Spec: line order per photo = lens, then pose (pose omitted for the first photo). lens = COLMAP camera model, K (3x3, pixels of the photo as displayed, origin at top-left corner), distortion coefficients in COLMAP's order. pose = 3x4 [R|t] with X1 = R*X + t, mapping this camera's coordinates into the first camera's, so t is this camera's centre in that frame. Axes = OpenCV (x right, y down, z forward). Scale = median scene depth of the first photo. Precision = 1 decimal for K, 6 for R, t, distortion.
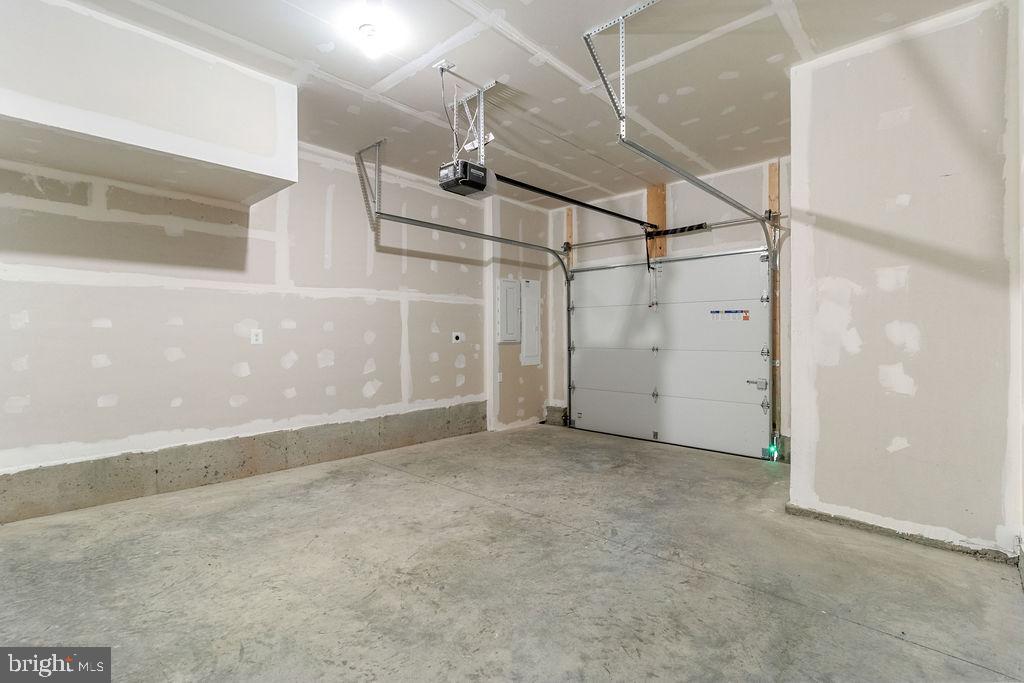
lens RADIAL K [[481.8, 0, 515.7], [0, 481.8, 339.6], [0, 0, 1]] dist [0.001311, 0.000504]
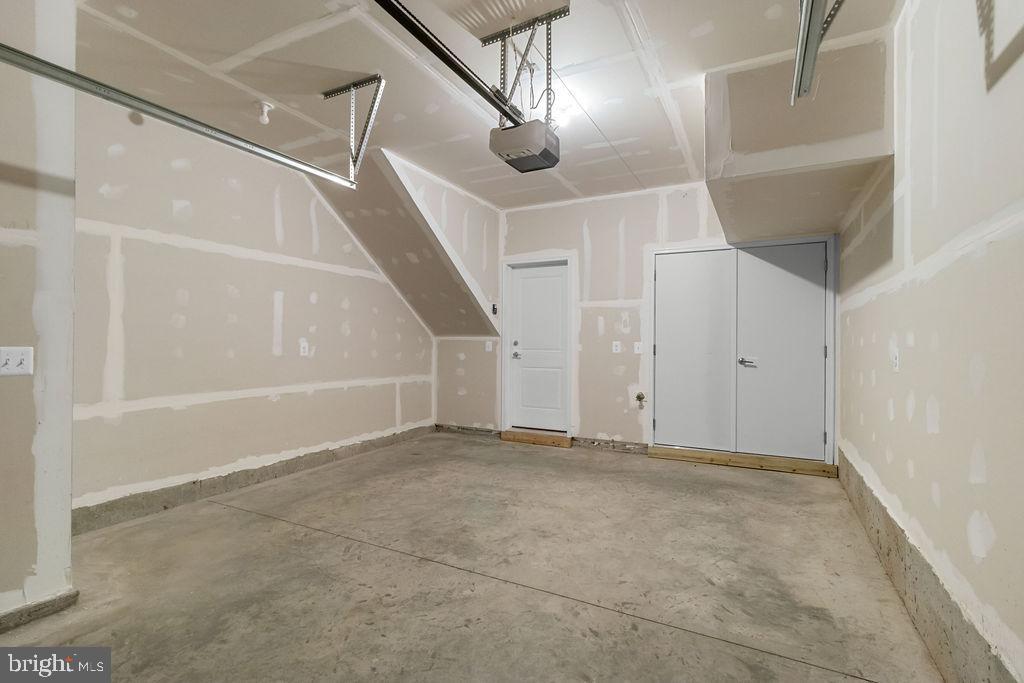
lens RADIAL K [[481.8, 0, 515.7], [0, 481.8, 339.6], [0, 0, 1]] dist [0.001311, 0.000504]
pose [[-0.965931, -0.003975, -0.258768, 0.124160], [-0.005157, 0.999979, 0.003888, -0.042500], [0.258747, 0.005090, -0.965932, 2.008397]]
